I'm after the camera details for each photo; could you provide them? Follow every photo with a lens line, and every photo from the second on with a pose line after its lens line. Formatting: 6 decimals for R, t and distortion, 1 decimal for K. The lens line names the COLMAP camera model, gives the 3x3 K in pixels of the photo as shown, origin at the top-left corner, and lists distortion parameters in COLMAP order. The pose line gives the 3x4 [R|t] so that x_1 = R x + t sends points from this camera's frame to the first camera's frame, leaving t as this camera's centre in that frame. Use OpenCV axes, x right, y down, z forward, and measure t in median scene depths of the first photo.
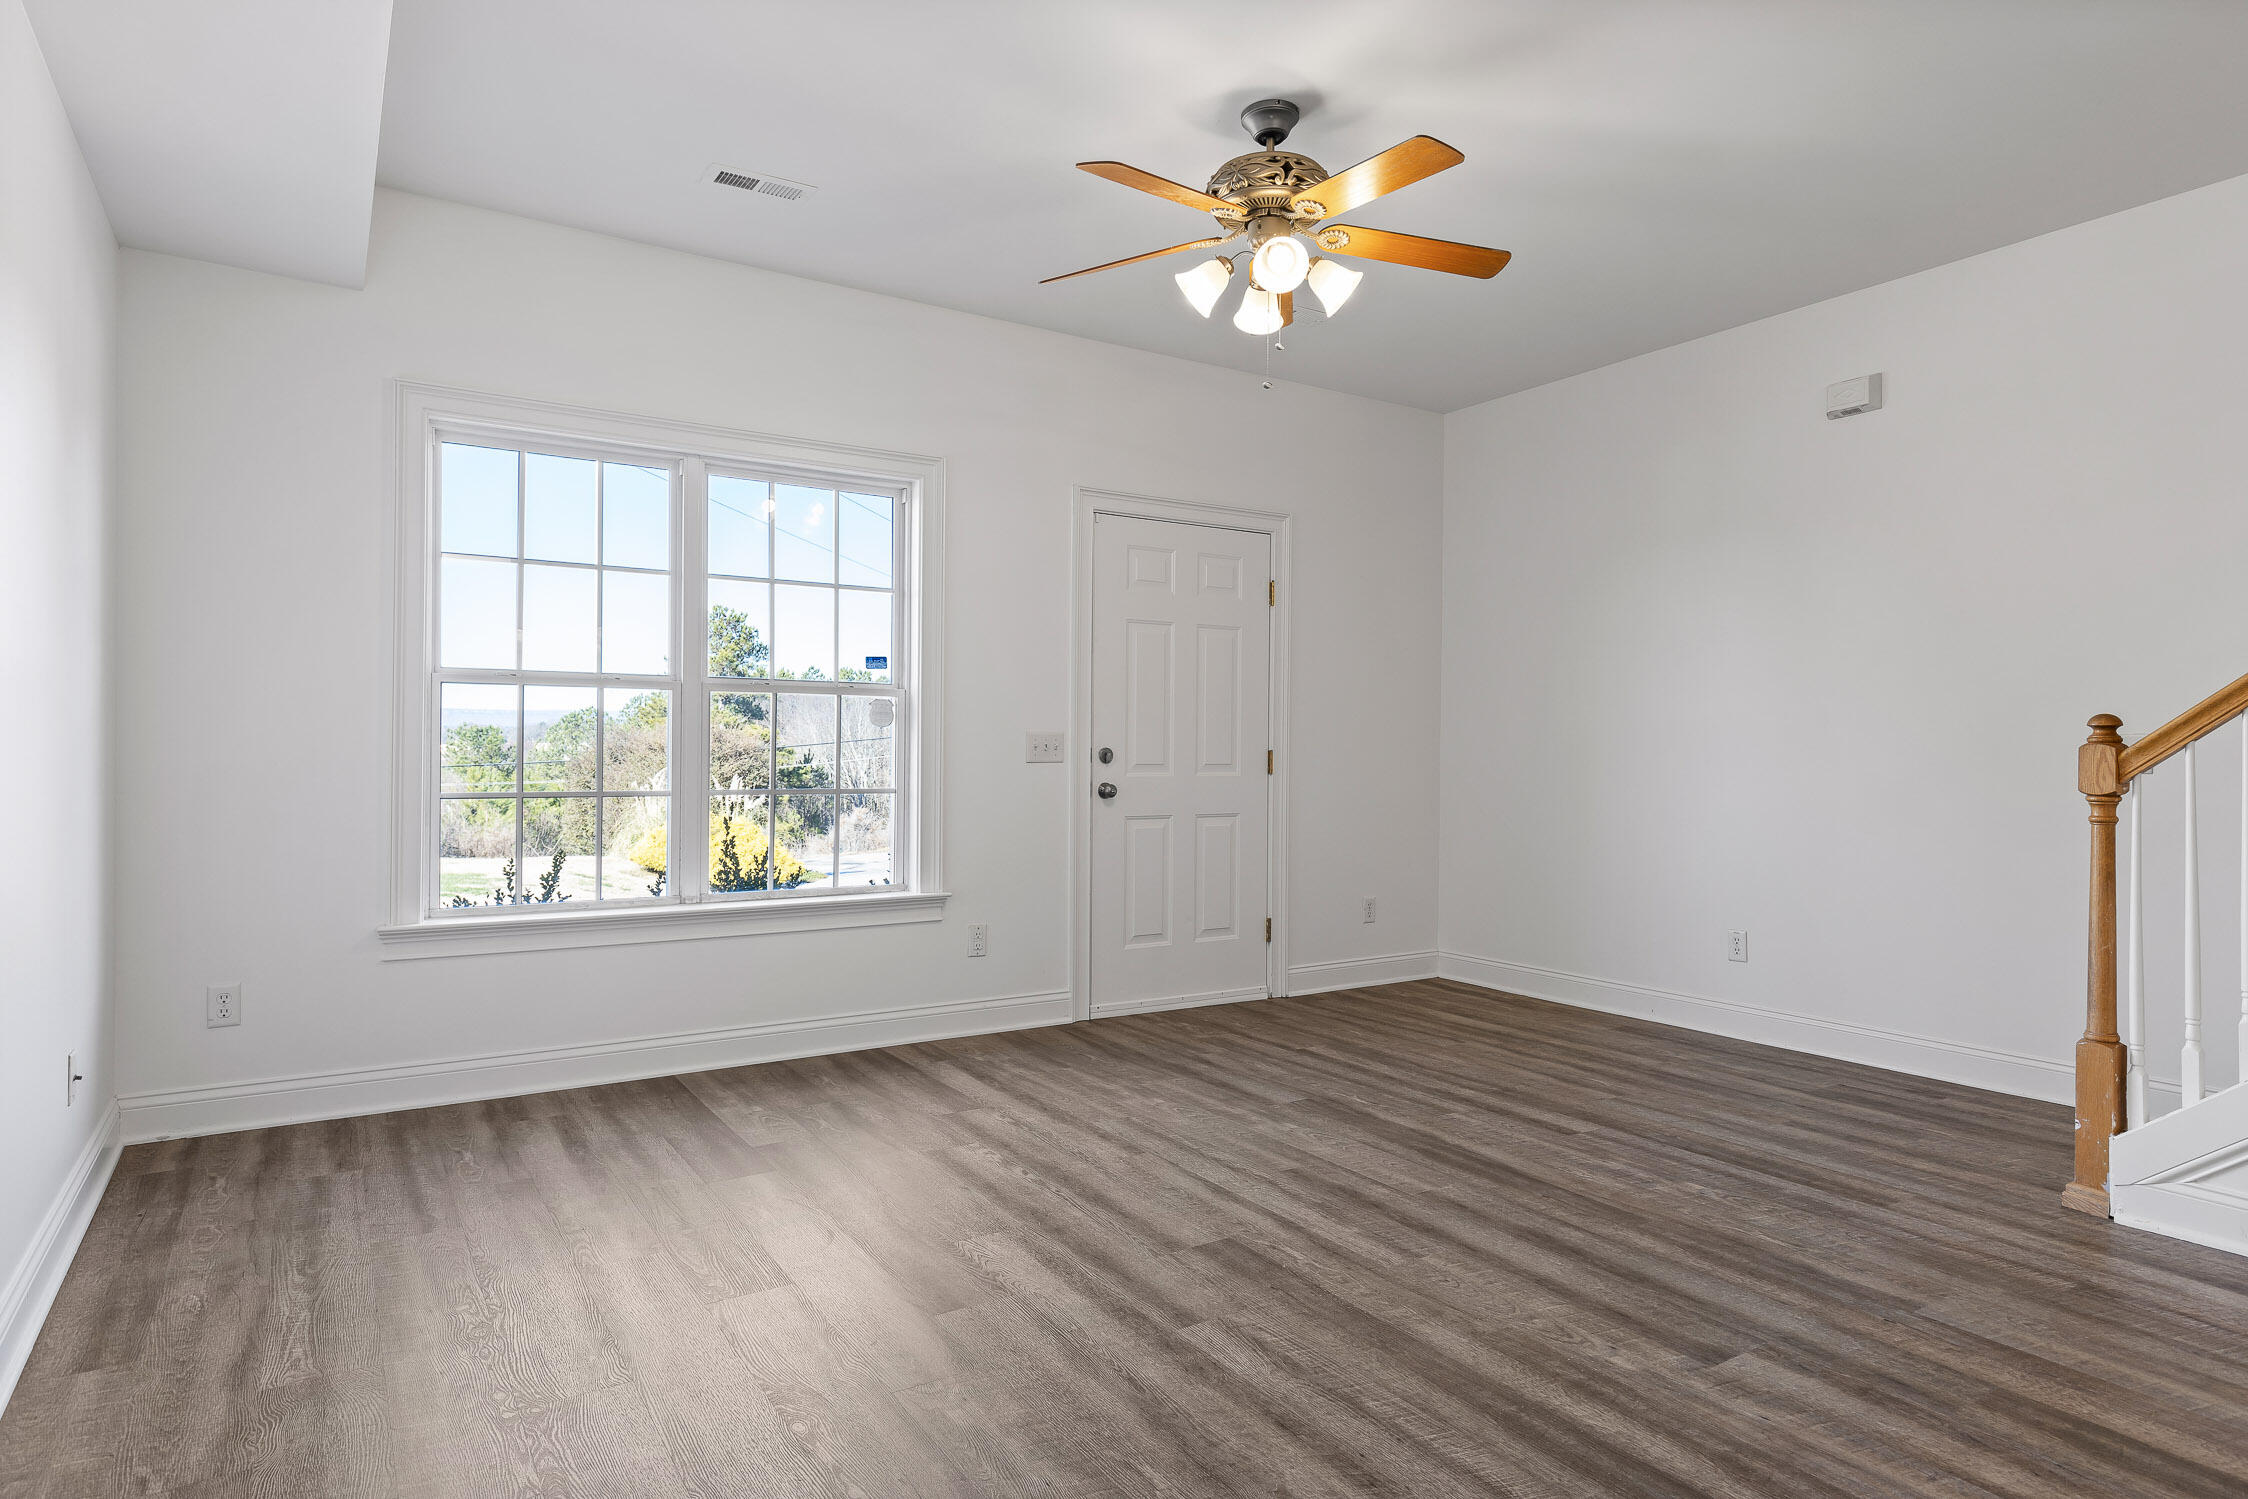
lens RADIAL K [[1264.5, 0, 1124.0], [0, 1264.5, 749.5], [0, 0, 1]] dist [0.004208, -0.001369]
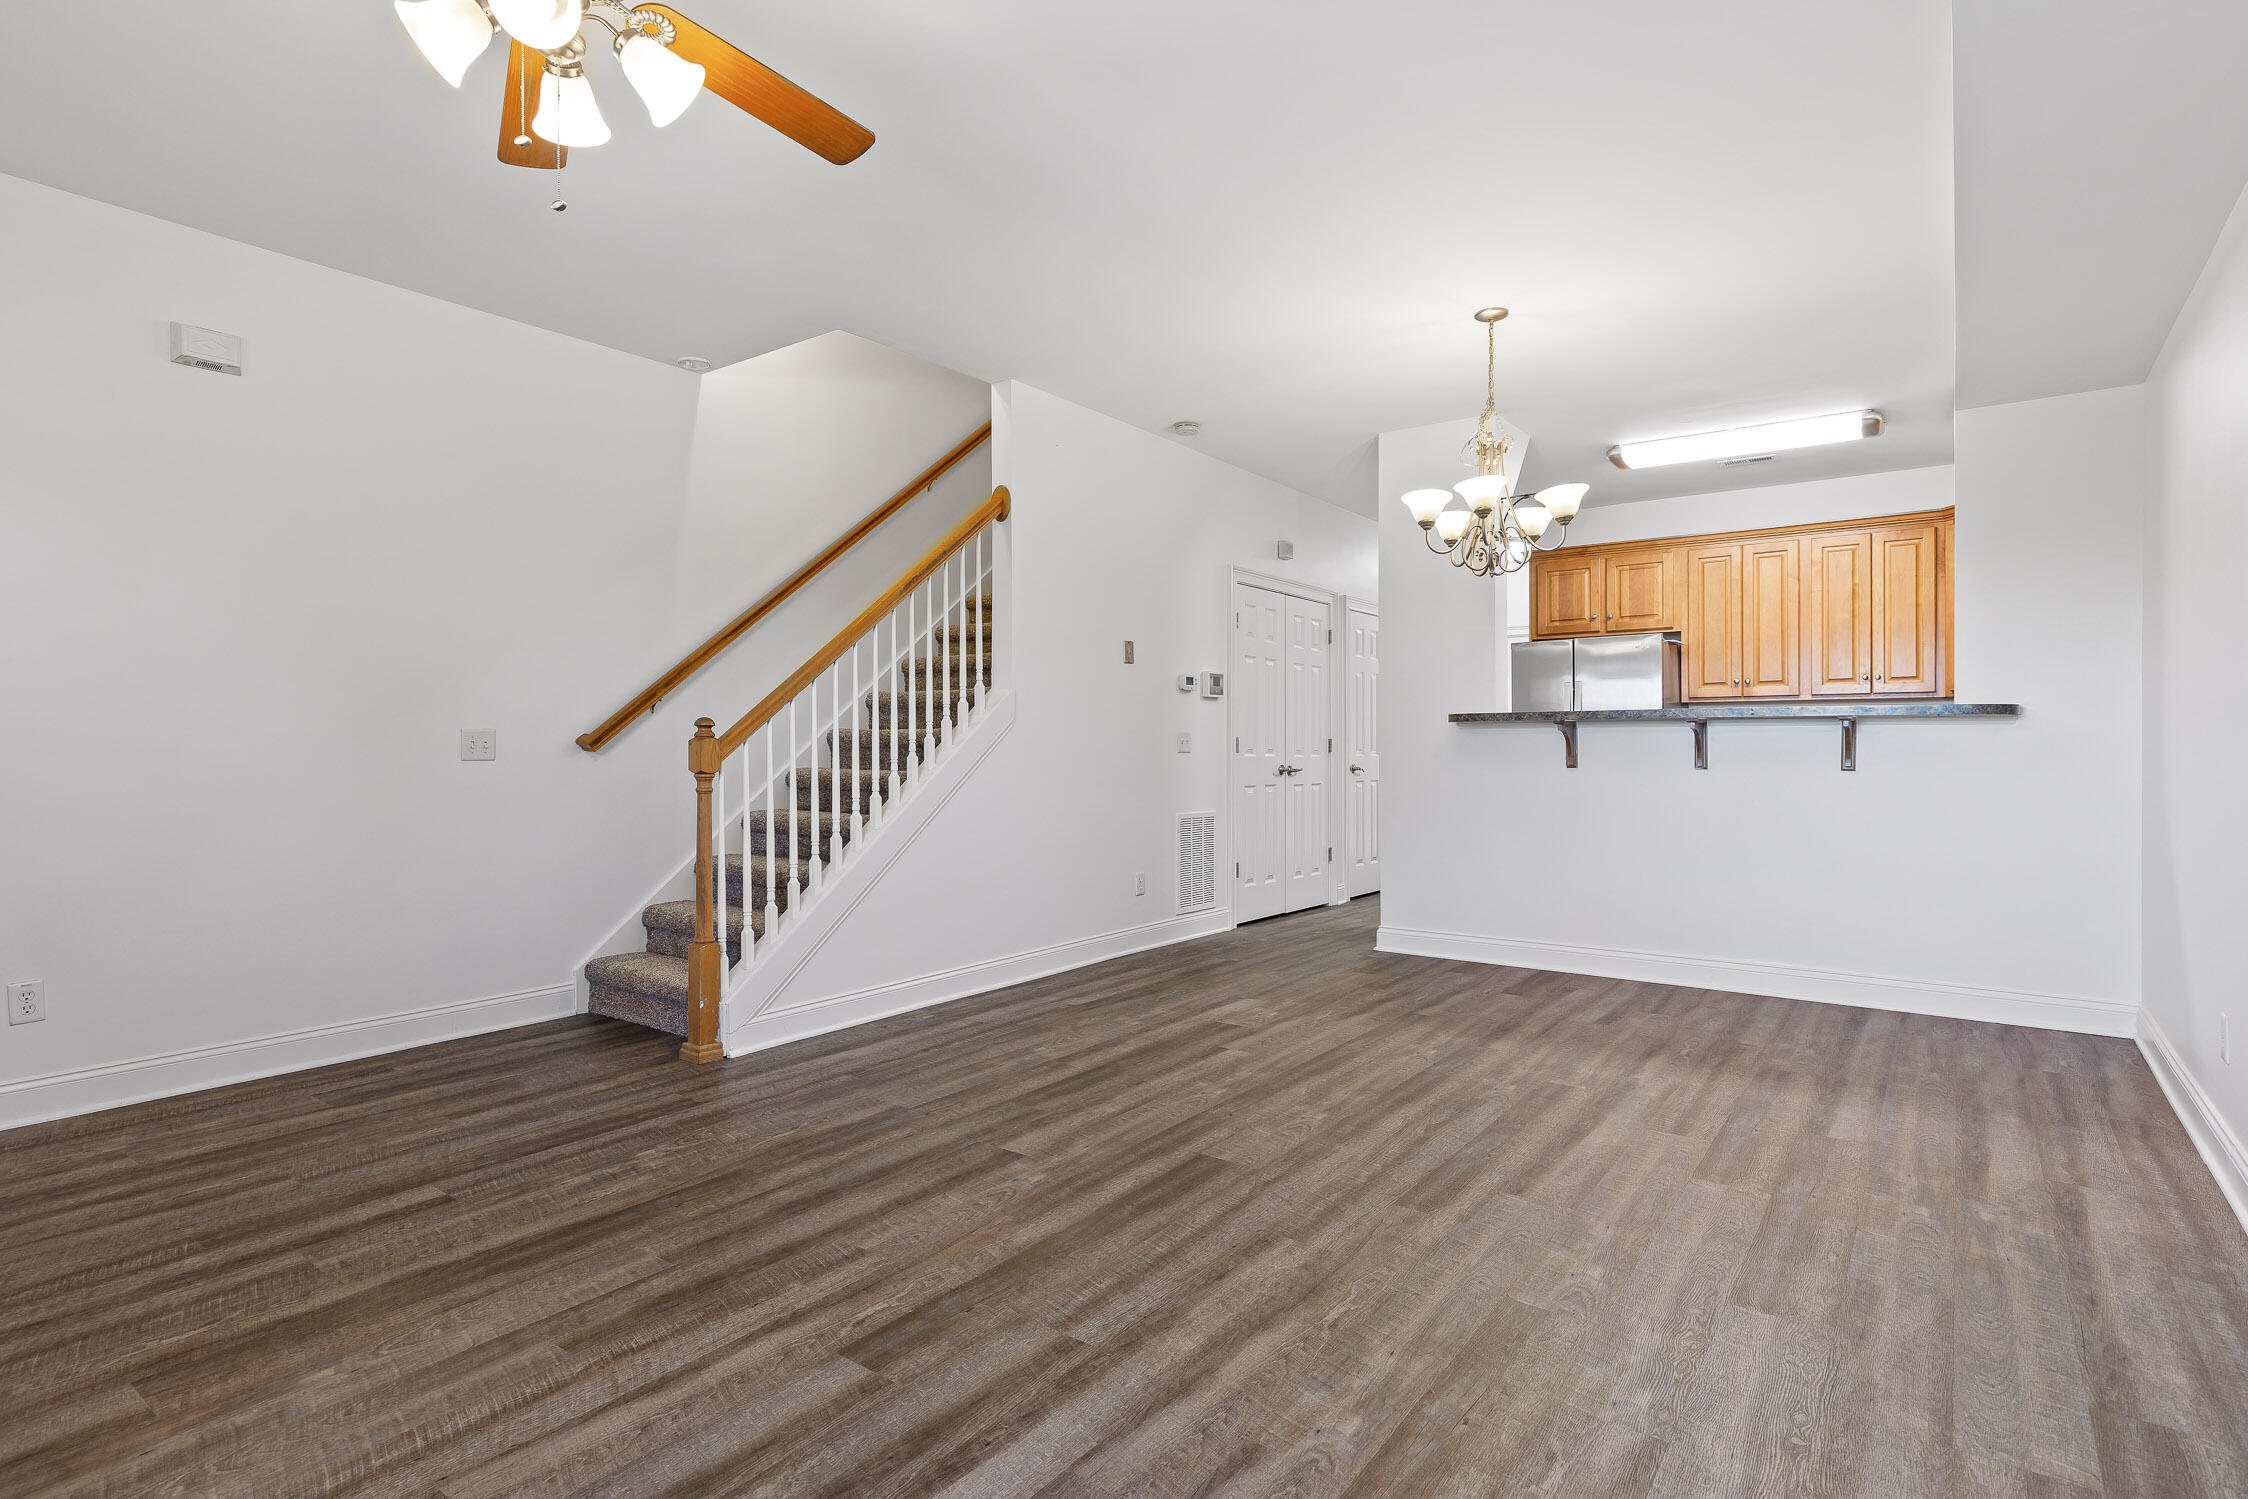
lens RADIAL K [[1129.9, 0, 1124.0], [0, 1129.9, 749.5], [0, 0, 1]] dist [-0.000138, 0.000481]
pose [[-0.359718, -0.009563, 0.933012, -0.549748], [-0.000829, 0.999950, 0.009929, -0.003812], [-0.933061, 0.002798, -0.359708, 0.921769]]
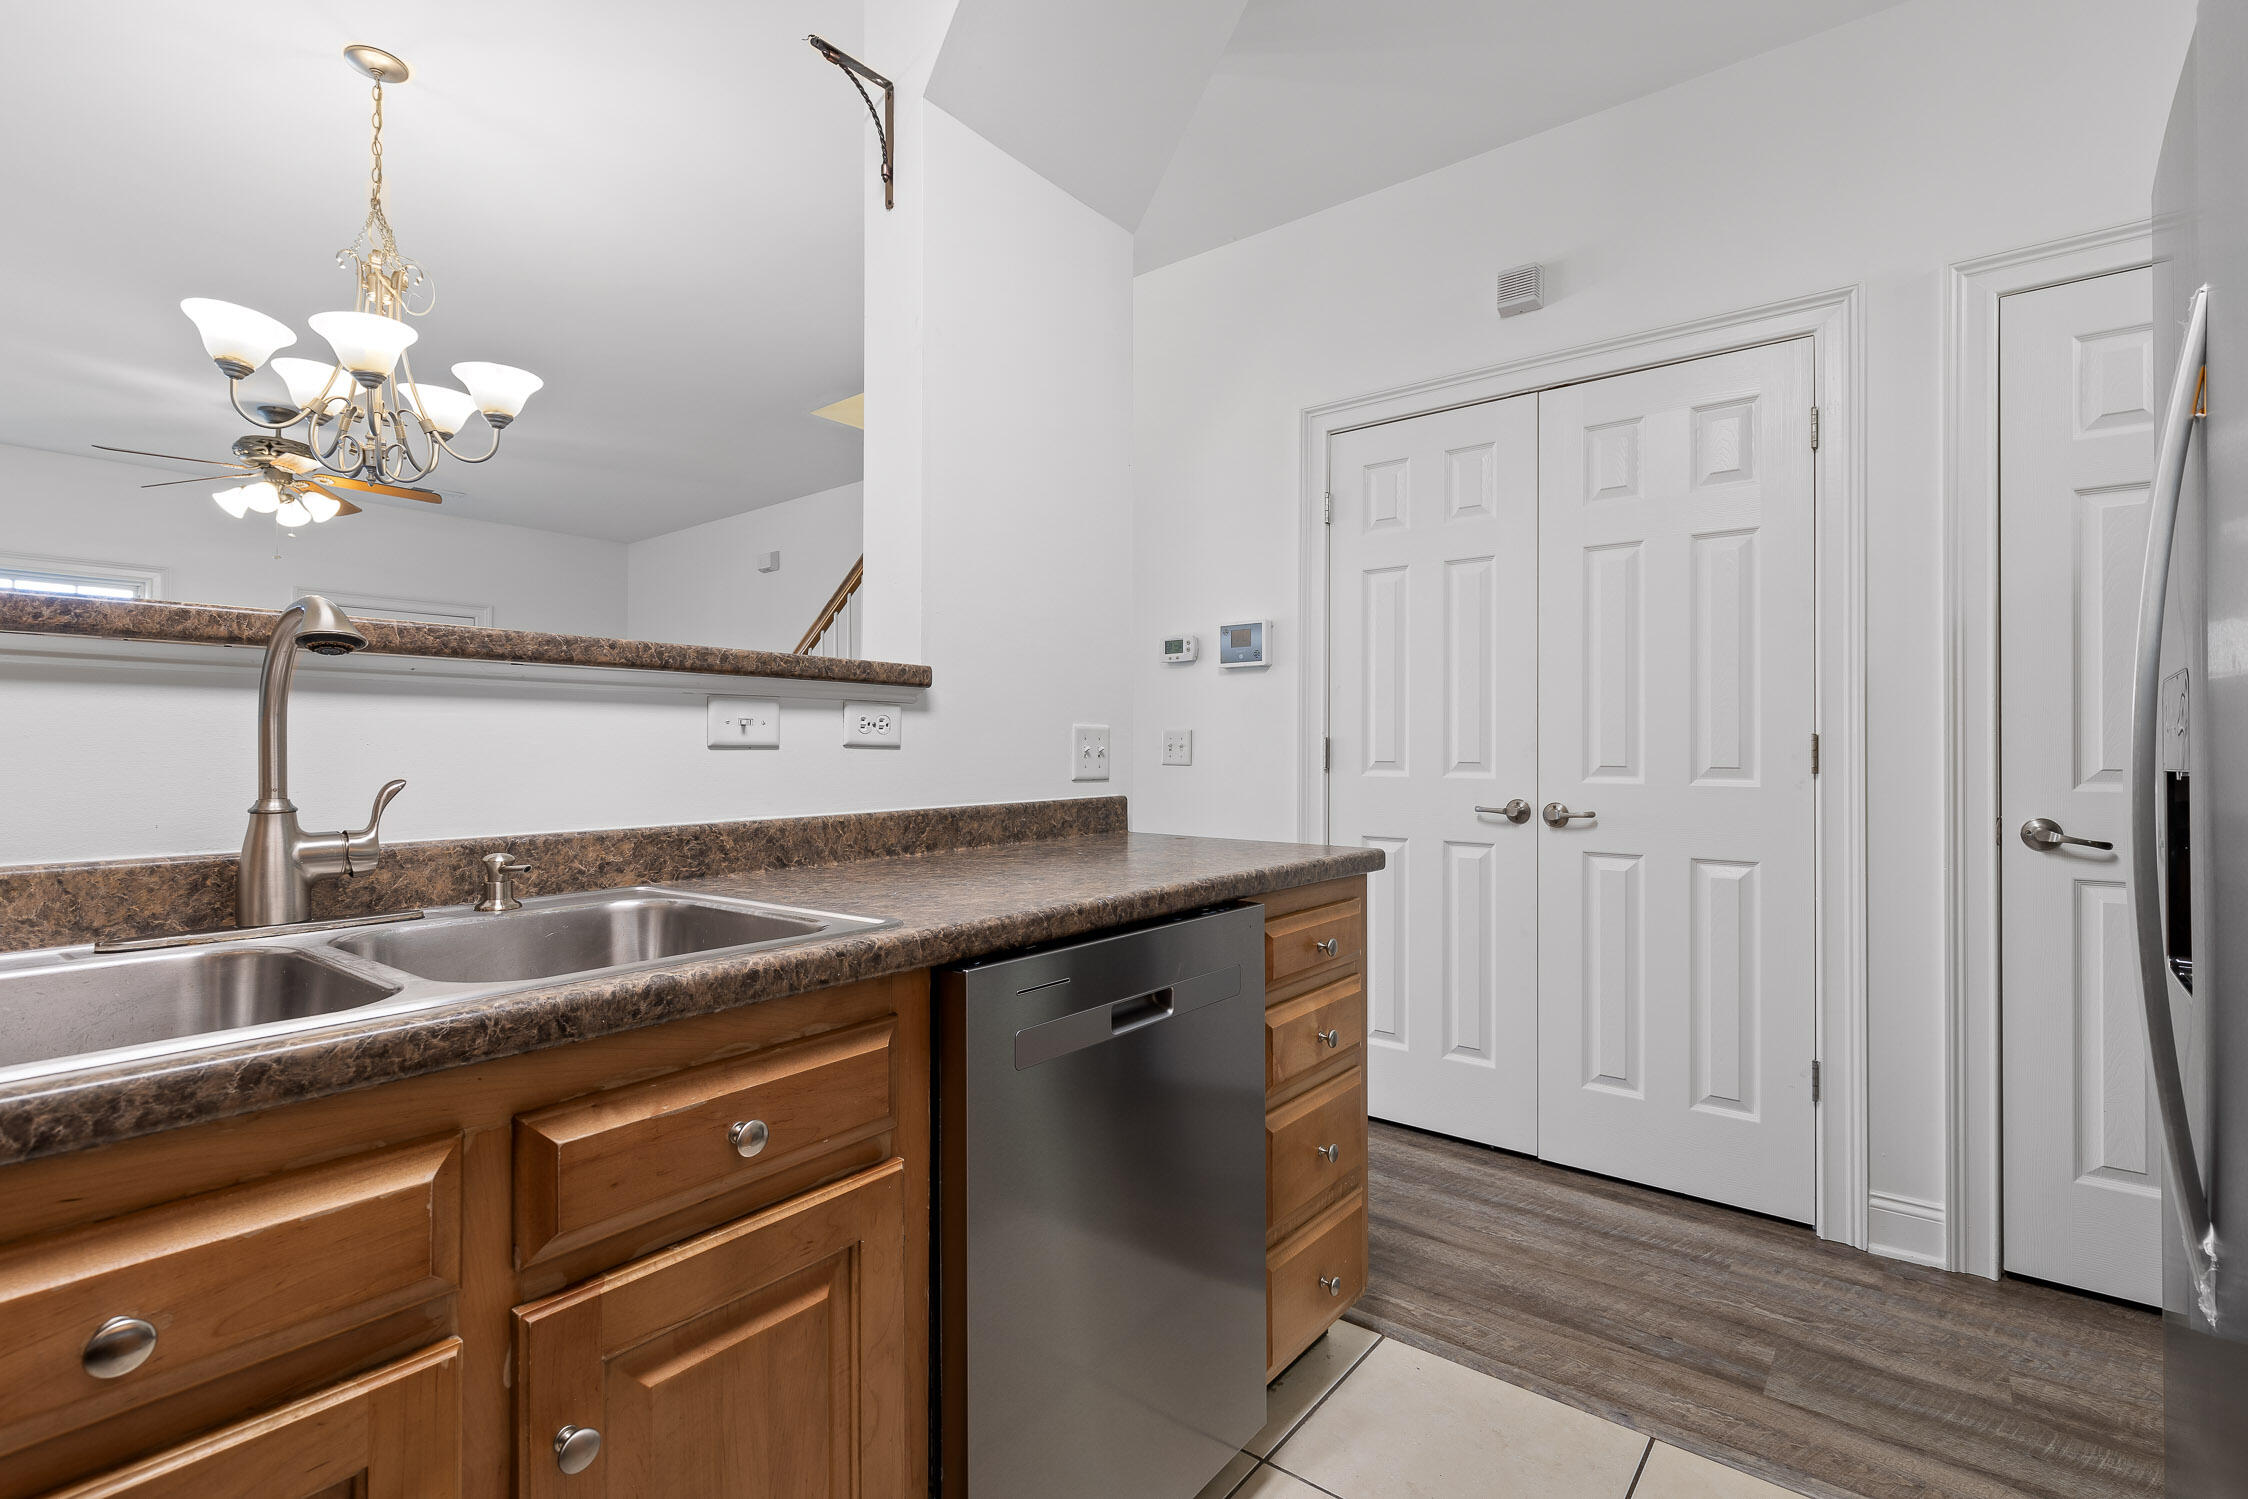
lens RADIAL K [[1085.0, 0, 1124.0], [0, 1085.0, 749.5], [0, 0, 1]] dist [0.008791, 0.000013]
pose [[0.954306, 0.001567, 0.298827, 0.805622], [0.001888, 0.999935, -0.011273, 0.014243], [-0.298825, 0.011322, 0.954241, -0.874815]]
